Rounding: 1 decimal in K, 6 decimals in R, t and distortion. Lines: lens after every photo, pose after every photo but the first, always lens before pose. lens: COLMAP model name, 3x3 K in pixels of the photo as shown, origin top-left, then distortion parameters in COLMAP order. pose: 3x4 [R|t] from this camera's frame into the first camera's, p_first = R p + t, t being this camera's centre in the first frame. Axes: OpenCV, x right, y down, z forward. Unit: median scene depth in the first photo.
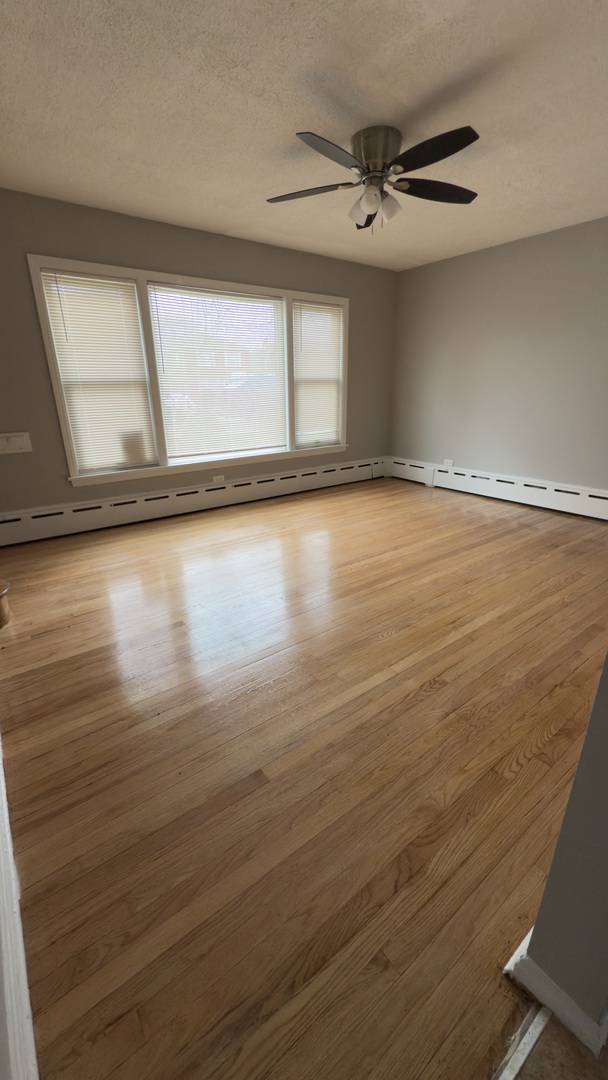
lens RADIAL K [[429.0, 0, 304.0], [0, 429.0, 540.0], [0, 0, 1]] dist [-0.001153, 0.000235]
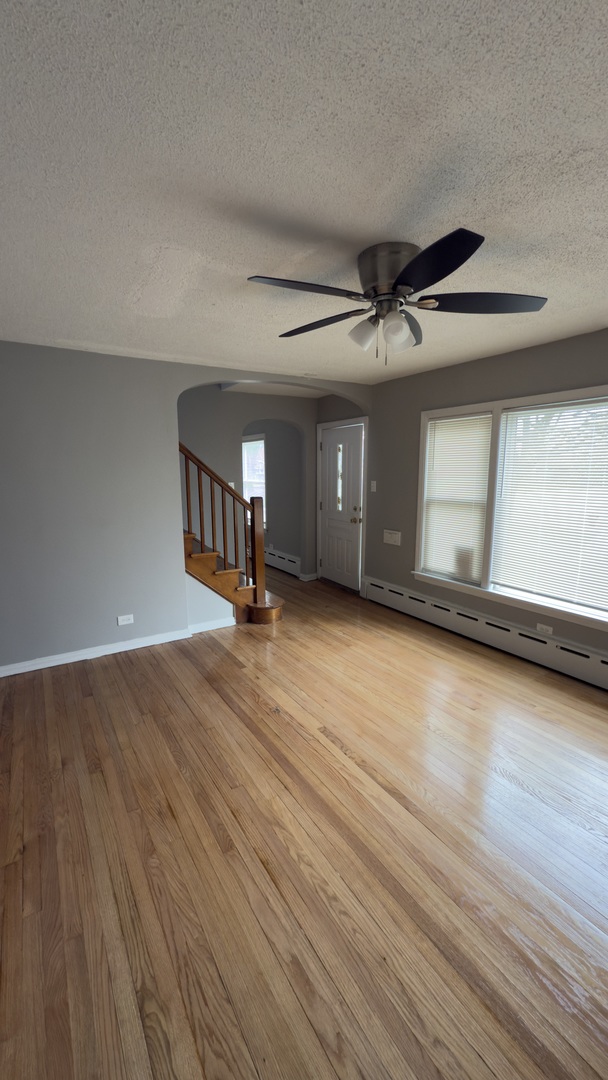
lens RADIAL K [[429.0, 0, 304.0], [0, 429.0, 540.0], [0, 0, 1]] dist [-0.001153, 0.000235]
pose [[-0.074973, 0.174037, -0.981881, 0.687469], [-0.334516, 0.923206, 0.189180, -0.358220], [0.939403, 0.342638, -0.010997, 0.680636]]
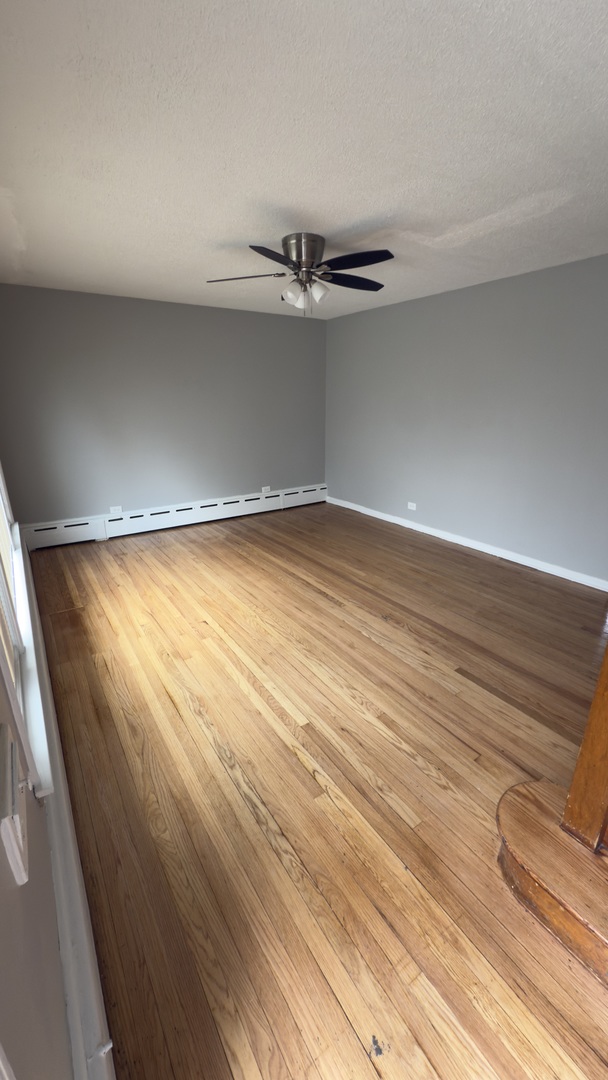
lens RADIAL K [[429.0, 0, 304.0], [0, 429.0, 540.0], [0, 0, 1]] dist [-0.001153, 0.000235]
pose [[0.060306, -0.308197, 0.949409, -0.788363], [0.340241, 0.900527, 0.270717, -0.336343], [-0.938403, 0.306702, 0.159168, 0.699183]]
